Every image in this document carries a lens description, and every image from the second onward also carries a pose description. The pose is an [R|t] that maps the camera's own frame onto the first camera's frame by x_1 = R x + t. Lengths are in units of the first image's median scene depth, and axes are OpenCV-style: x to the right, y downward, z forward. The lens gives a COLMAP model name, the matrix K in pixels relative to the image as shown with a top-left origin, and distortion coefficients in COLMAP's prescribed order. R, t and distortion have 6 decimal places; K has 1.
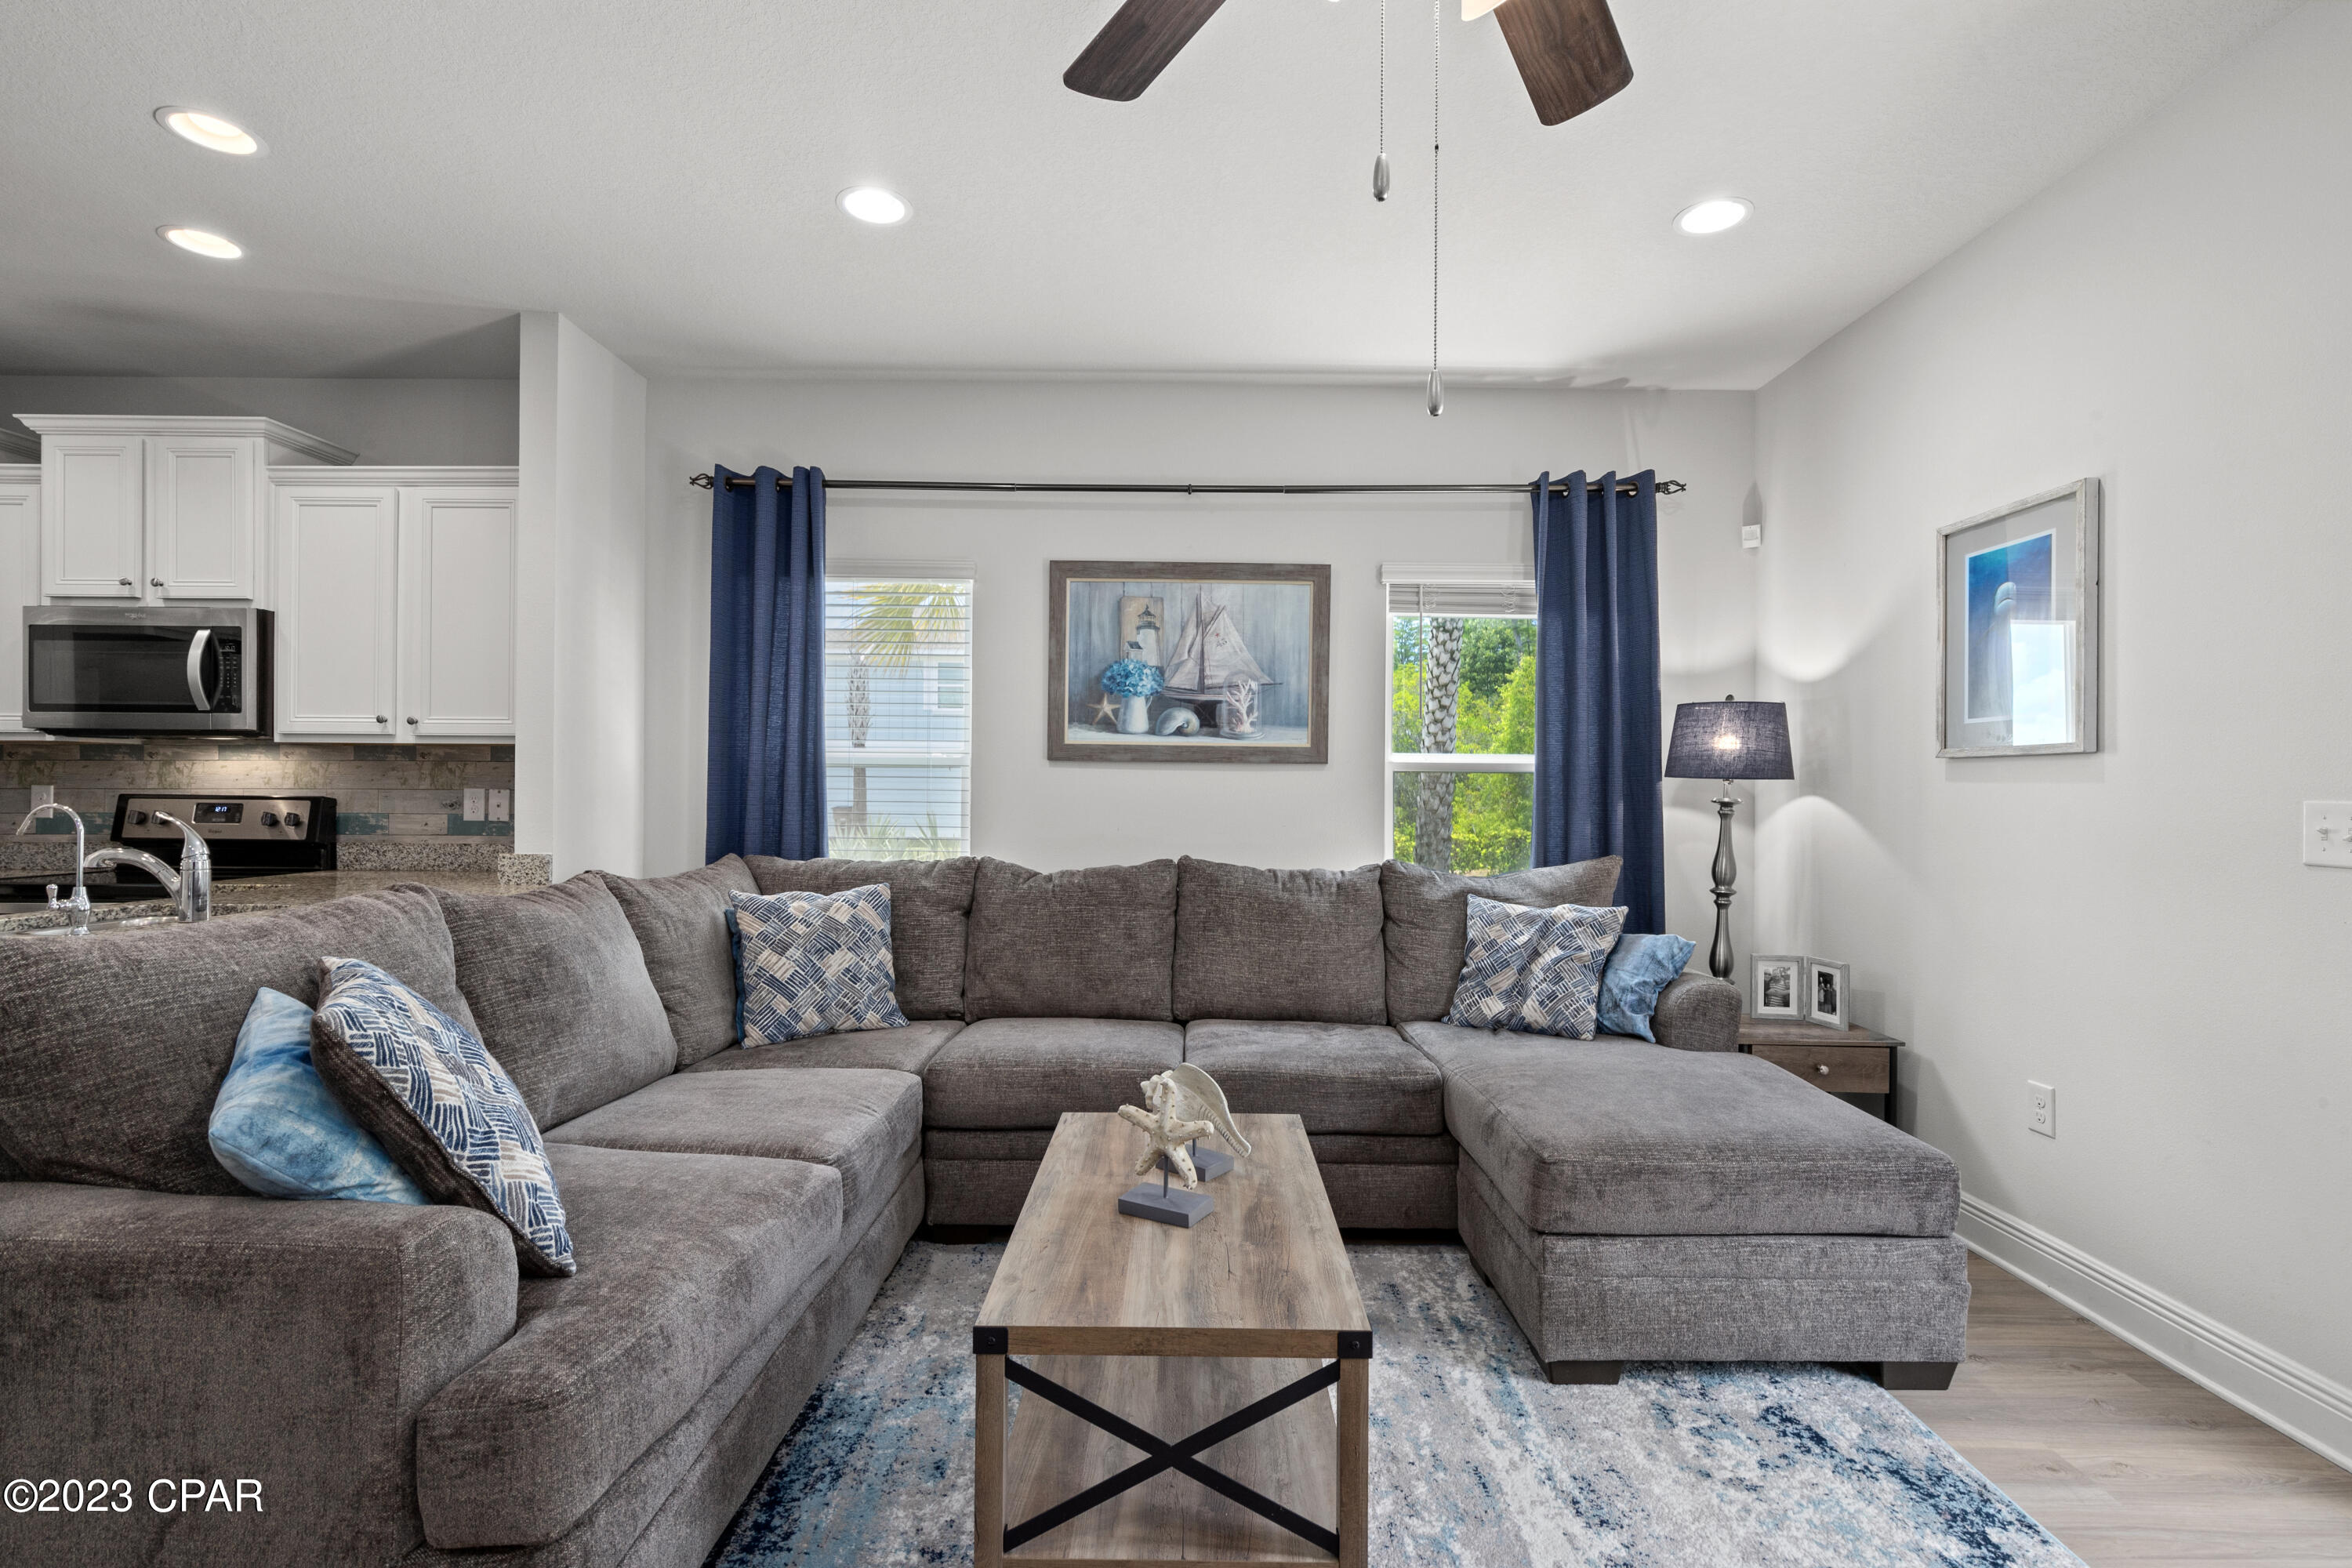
lens RADIAL K [[1064.3, 0, 1185.3], [0, 1064.3, 786.1], [0, 0, 1]] dist [-0.008573, 0.004843]
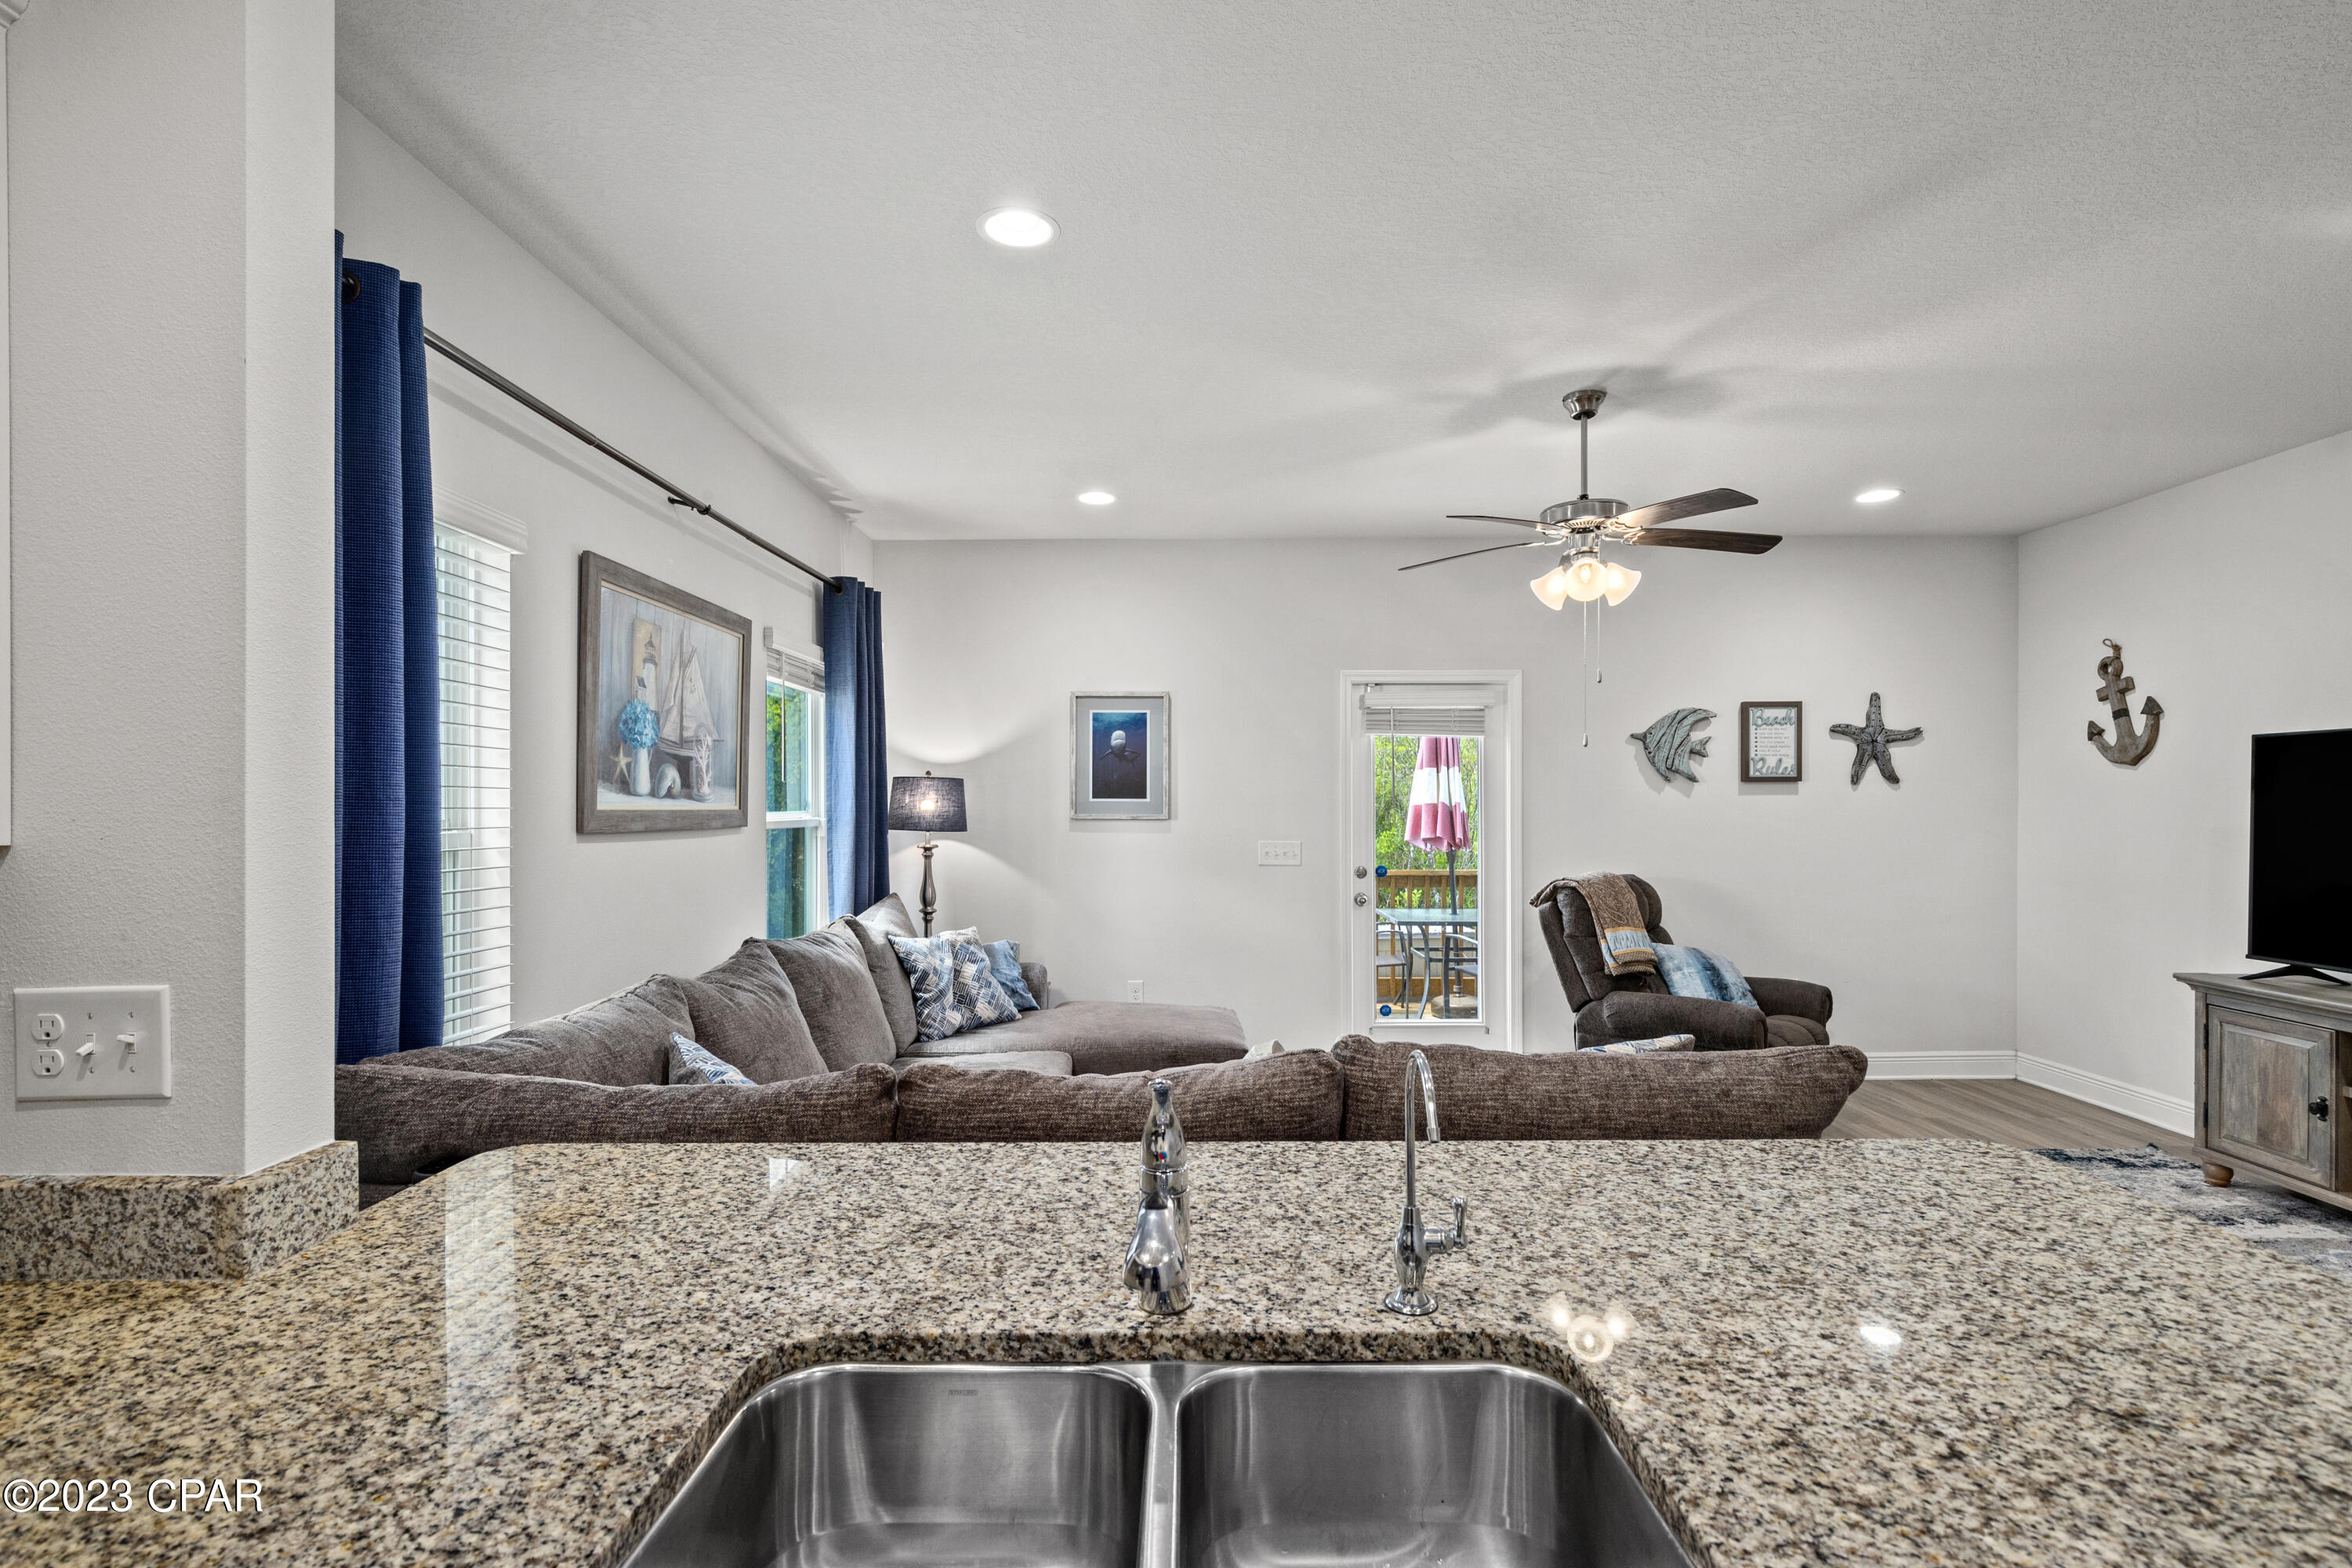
lens RADIAL K [[1077.0, 0, 1189.1], [0, 1077.0, 803.4], [0, 0, 1]] dist [-0.001035, 0.001185]
pose [[0.003190, -0.008639, 0.999958, -0.895603], [-0.005447, 0.999948, 0.008656, -0.056314], [-0.999980, -0.005474, 0.003143, 0.639153]]
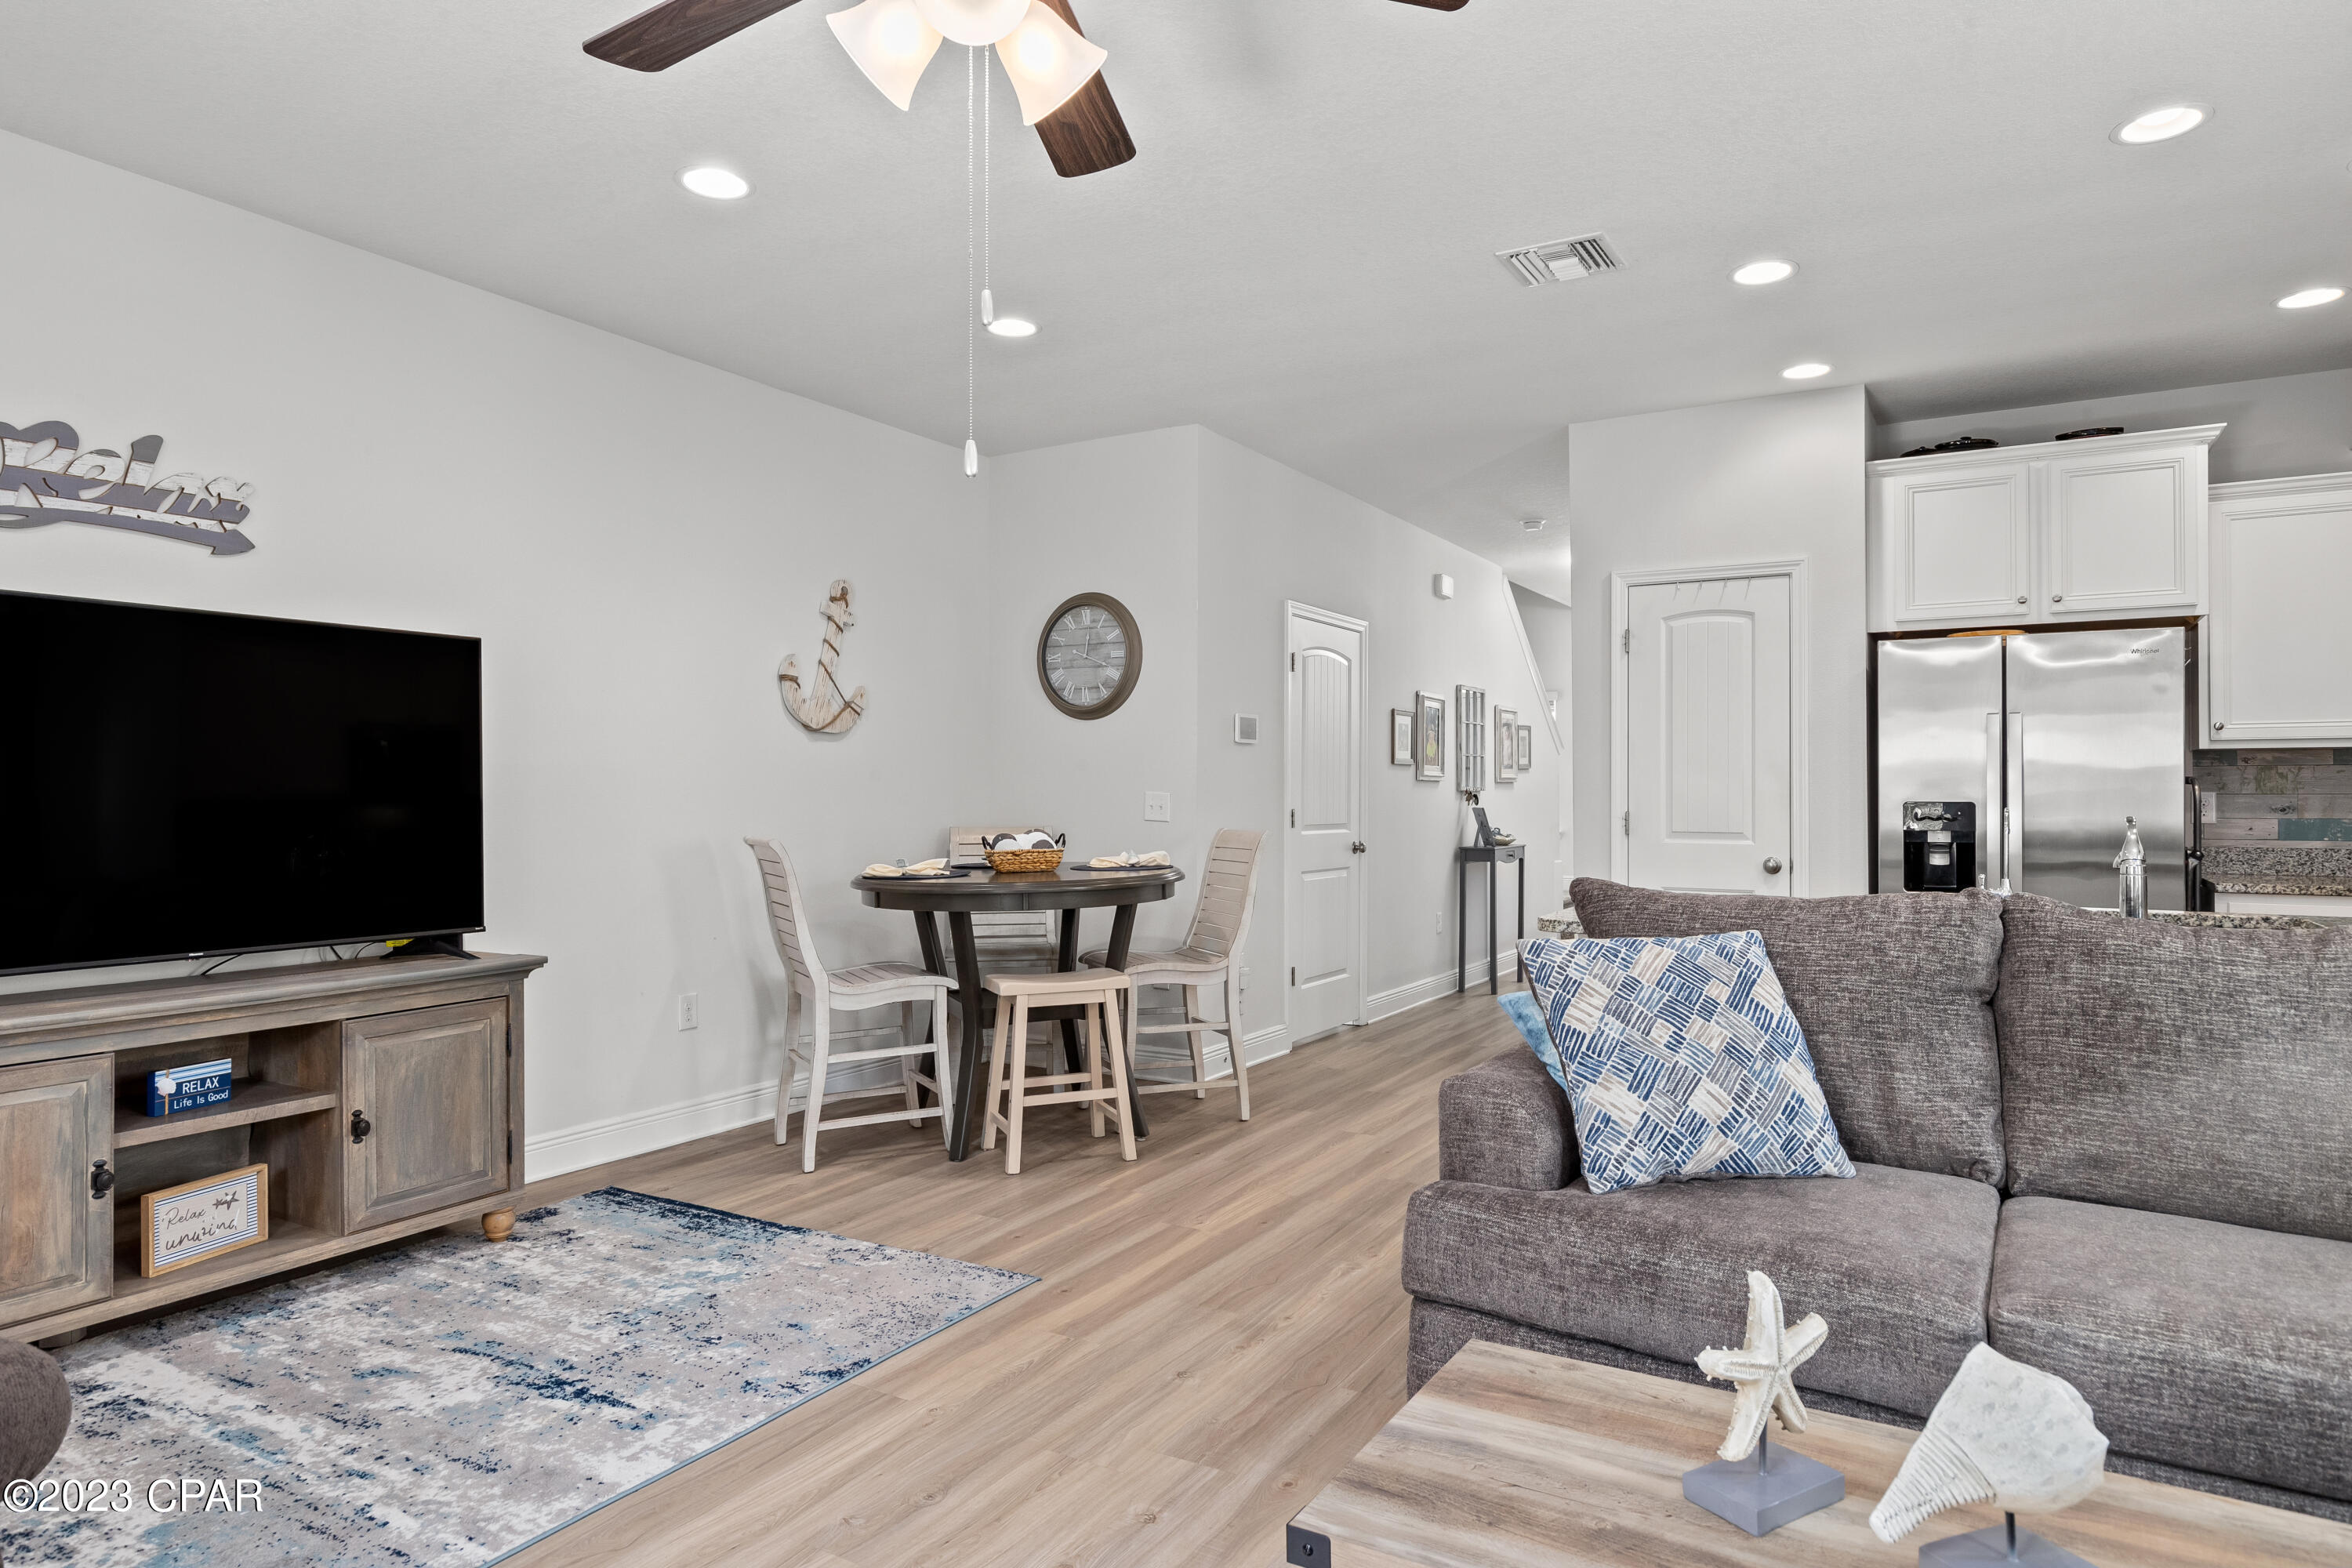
lens RADIAL K [[1374.7, 0, 1186.5], [0, 1374.7, 787.1], [0, 0, 1]] dist [-0.001552, 0.001090]
pose [[-0.507565, -0.010831, -0.861545, 0.416404], [0.005415, 0.999861, -0.015760, 0.007655], [0.861597, -0.012664, -0.507436, 0.574881]]
